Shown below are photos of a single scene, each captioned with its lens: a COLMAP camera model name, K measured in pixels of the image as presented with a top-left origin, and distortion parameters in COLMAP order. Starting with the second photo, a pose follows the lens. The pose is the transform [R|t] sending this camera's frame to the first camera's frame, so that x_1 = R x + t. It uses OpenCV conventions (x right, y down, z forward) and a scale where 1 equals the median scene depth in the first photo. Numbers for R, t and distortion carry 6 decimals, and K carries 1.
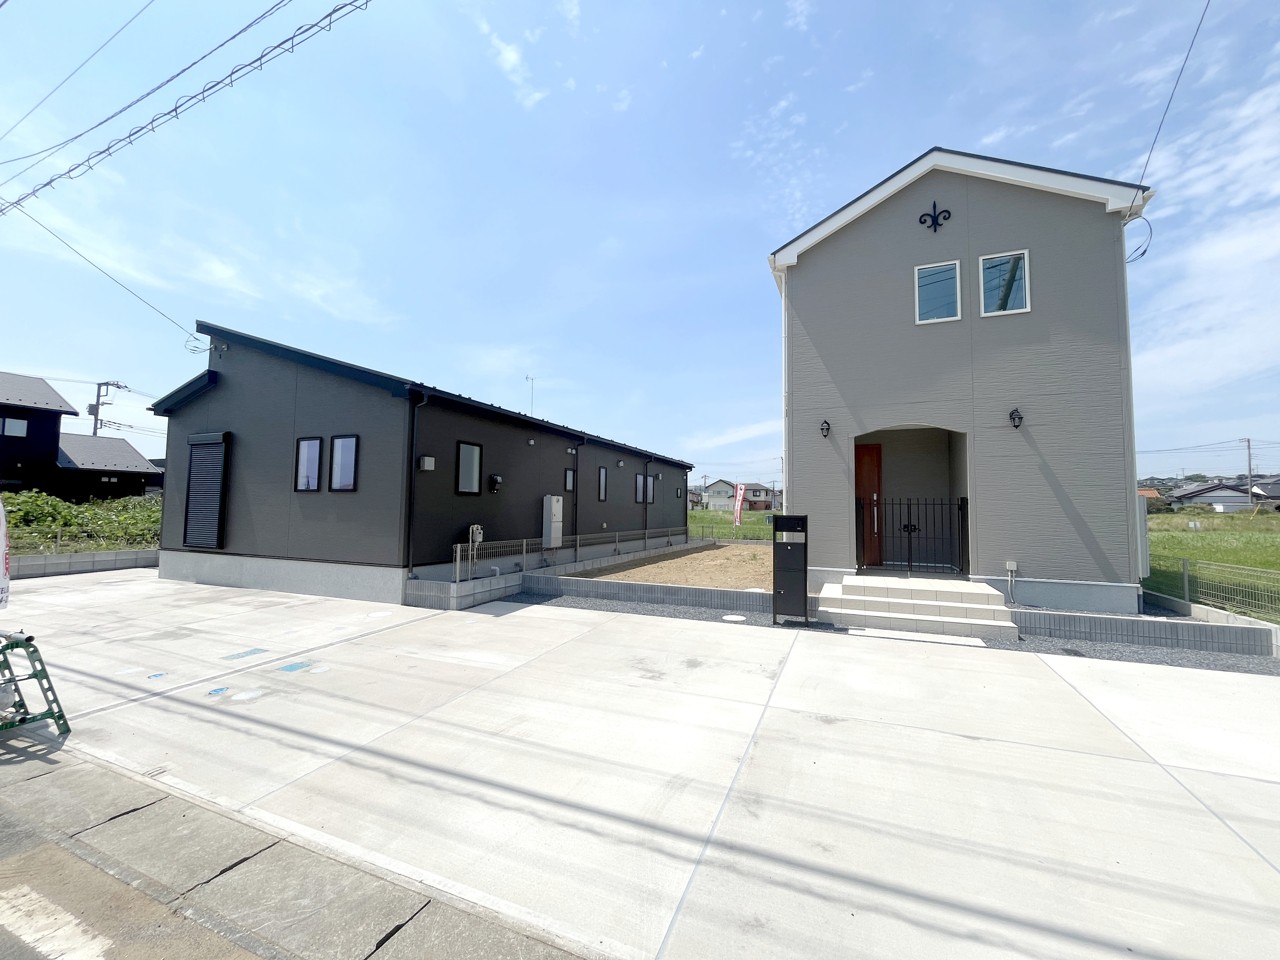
lens RADIAL K [[517.3, 0, 640.0], [0, 517.3, 480.0], [0, 0, 1]] dist [-0.001588, 0.000225]
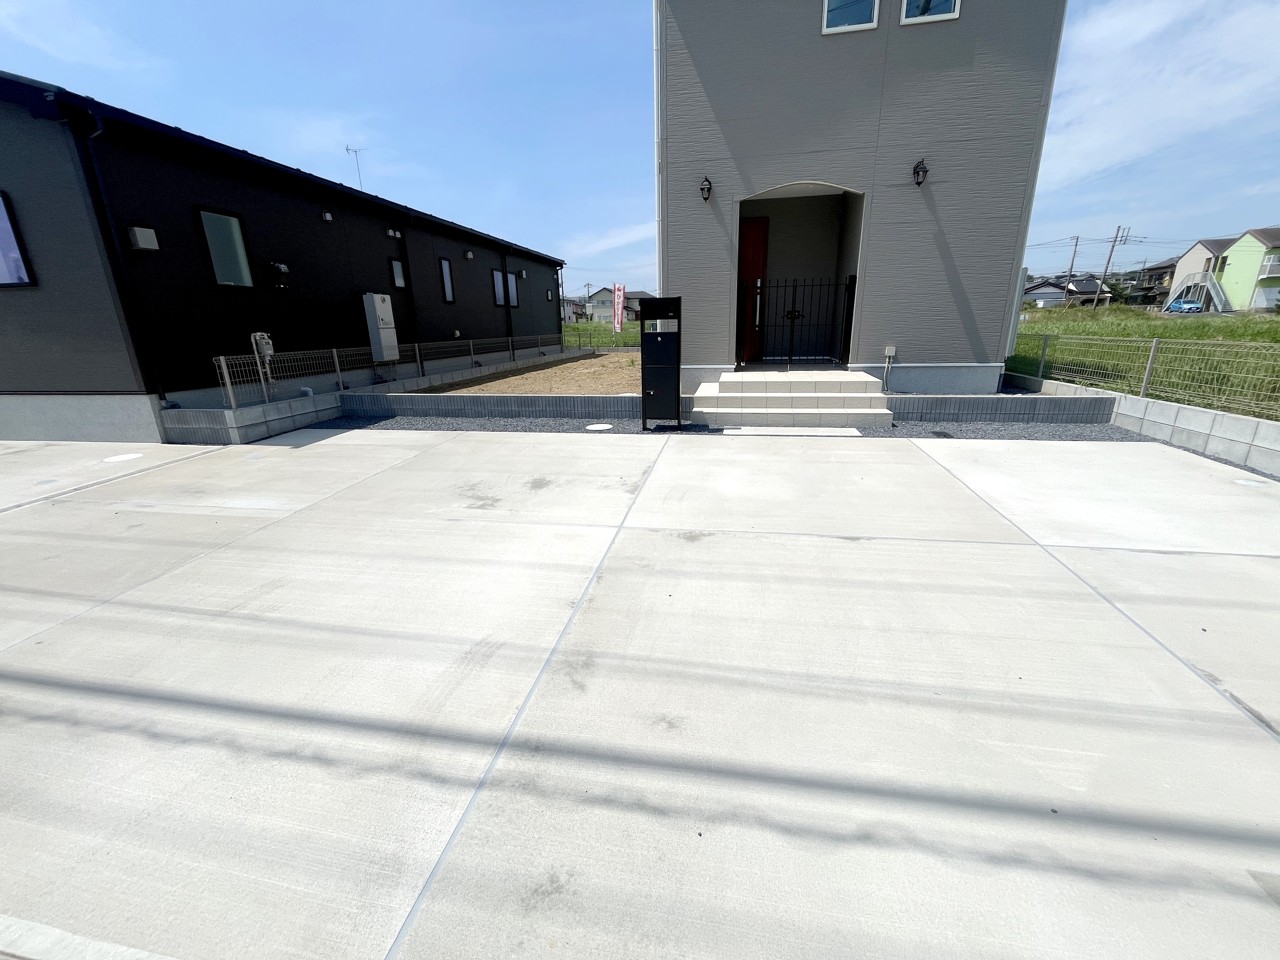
lens RADIAL K [[517.3, 0, 640.0], [0, 517.3, 480.0], [0, 0, 1]] dist [-0.001588, 0.000225]
pose [[0.976629, -0.093960, 0.193304, 0.089907], [0.021856, 0.938134, 0.345582, 0.065067], [-0.213816, -0.333280, 0.918263, 0.199932]]
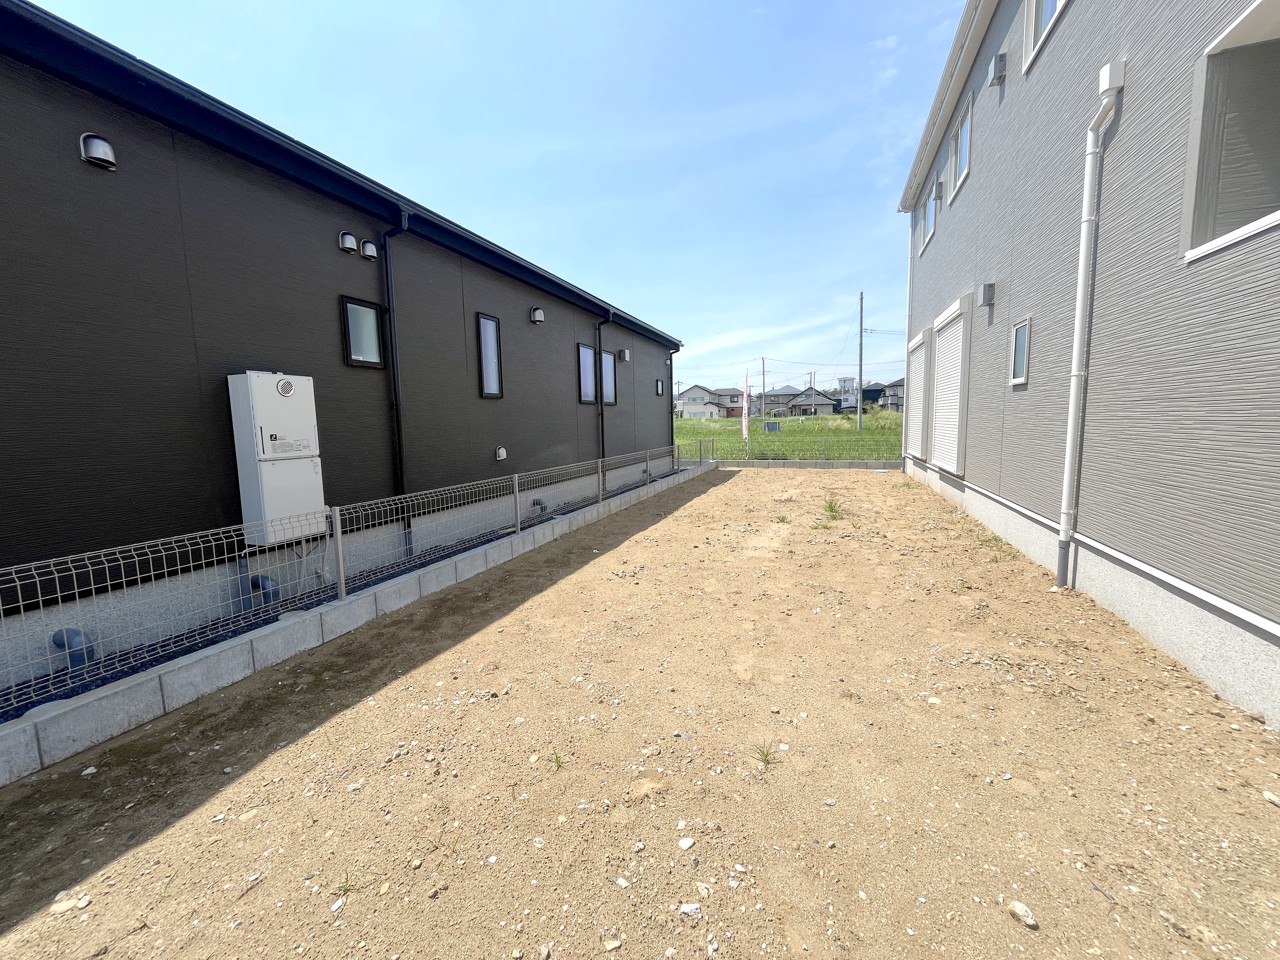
lens RADIAL K [[517.3, 0, 640.0], [0, 517.3, 480.0], [0, 0, 1]] dist [-0.001588, 0.000225]
pose [[0.997979, -0.037468, 0.051327, 0.060512], [0.028149, 0.984771, 0.171563, 0.091171], [-0.056973, -0.169772, 0.983835, 1.354758]]
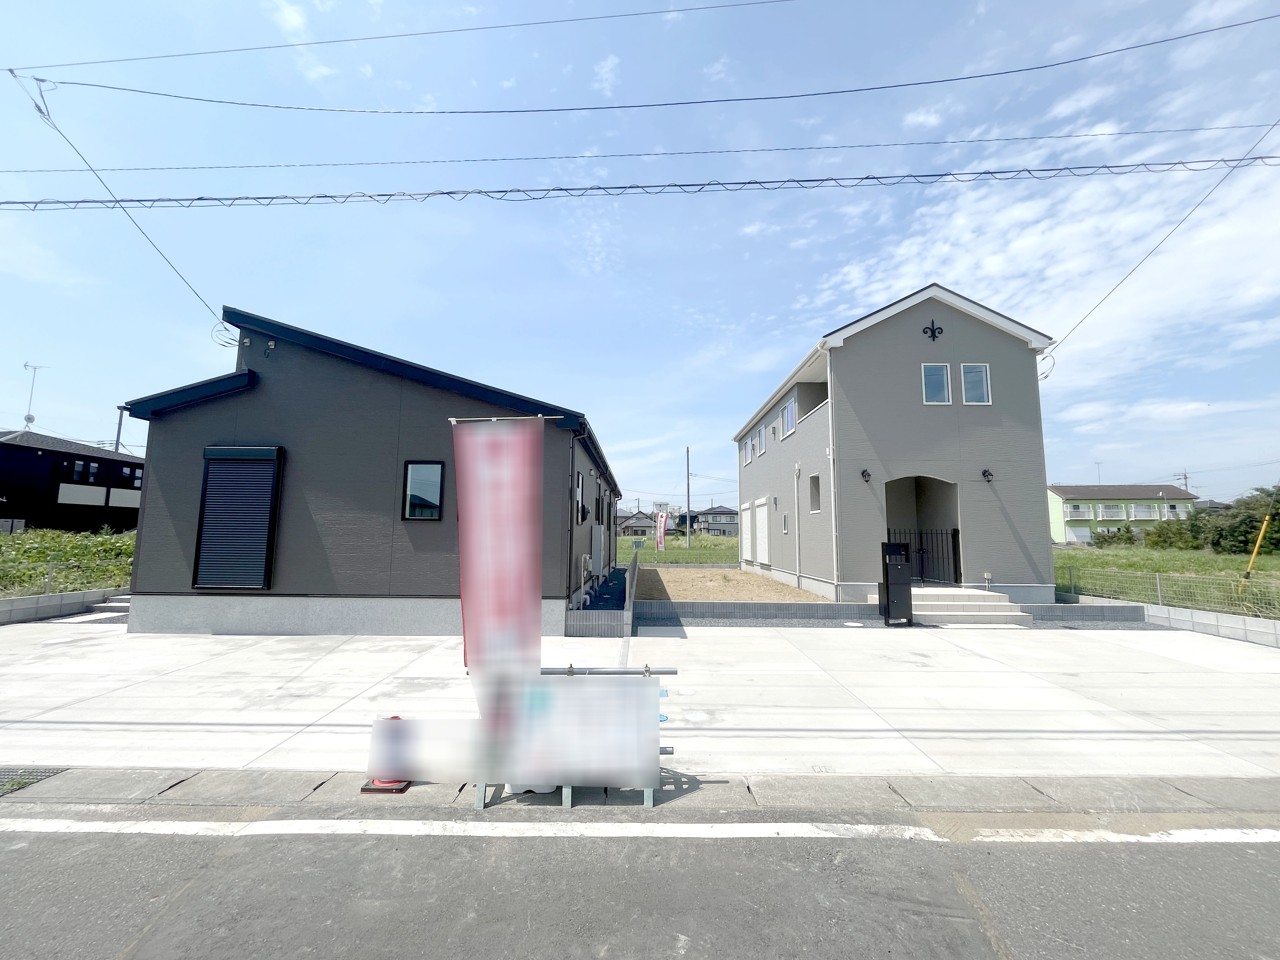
lens RADIAL K [[516.0, 0, 640.0], [0, 516.0, 480.0], [0, 0, 1]] dist [-0.004614, -0.000056]
pose [[0.922752, 0.037308, 0.383583, -0.976687], [-0.018804, 0.998476, -0.051880, -0.013073], [-0.384934, 0.040659, 0.922048, 0.026598]]
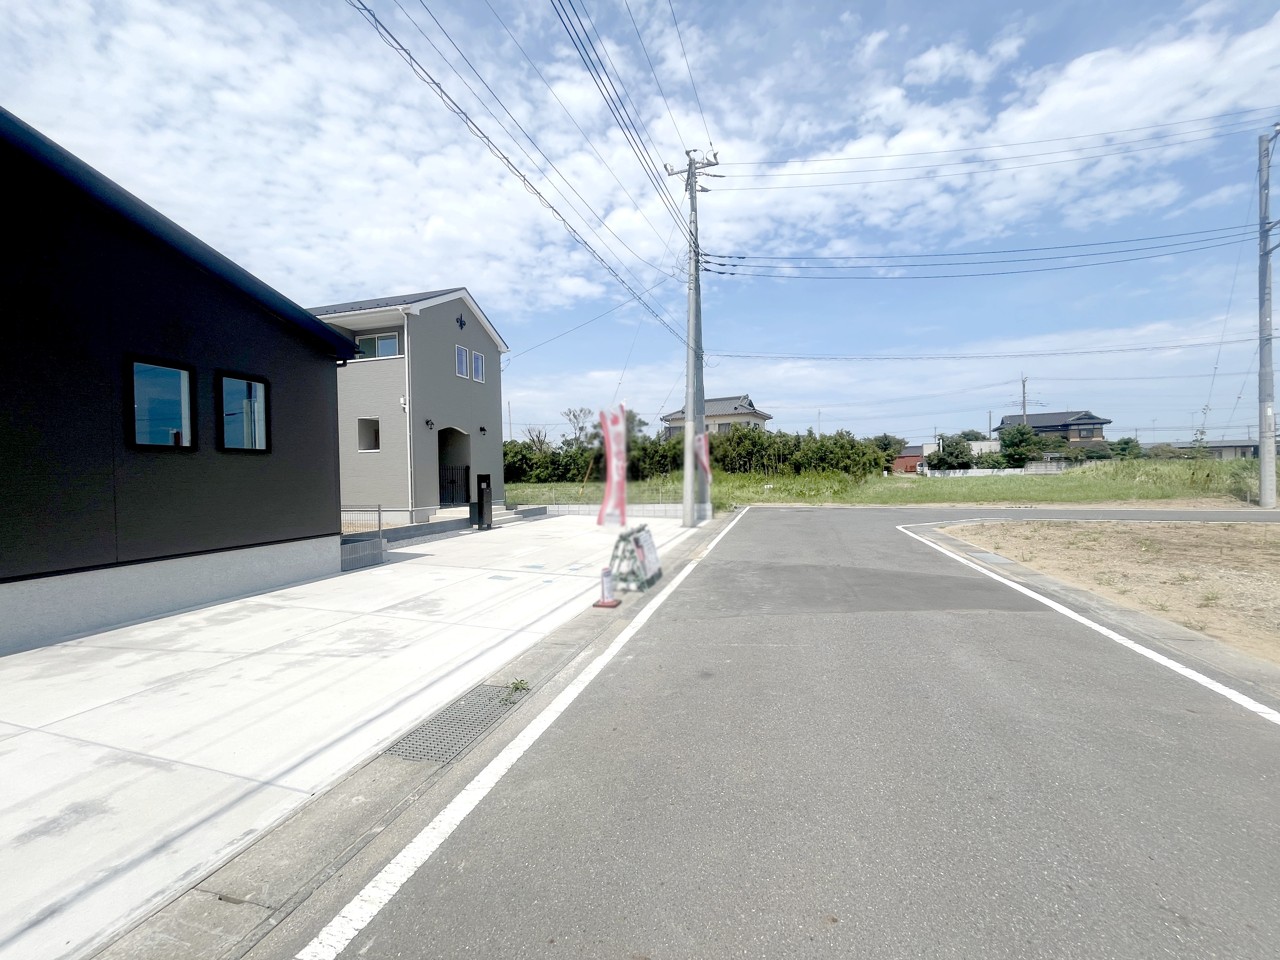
lens RADIAL K [[517.3, 0, 640.0], [0, 517.3, 480.0], [0, 0, 1]] dist [-0.001588, 0.000225]
pose [[-0.128410, -0.019465, 0.991530, -2.032175], [-0.034457, 0.999291, 0.015154, 0.047612], [-0.991122, -0.032219, -0.128990, 0.782743]]
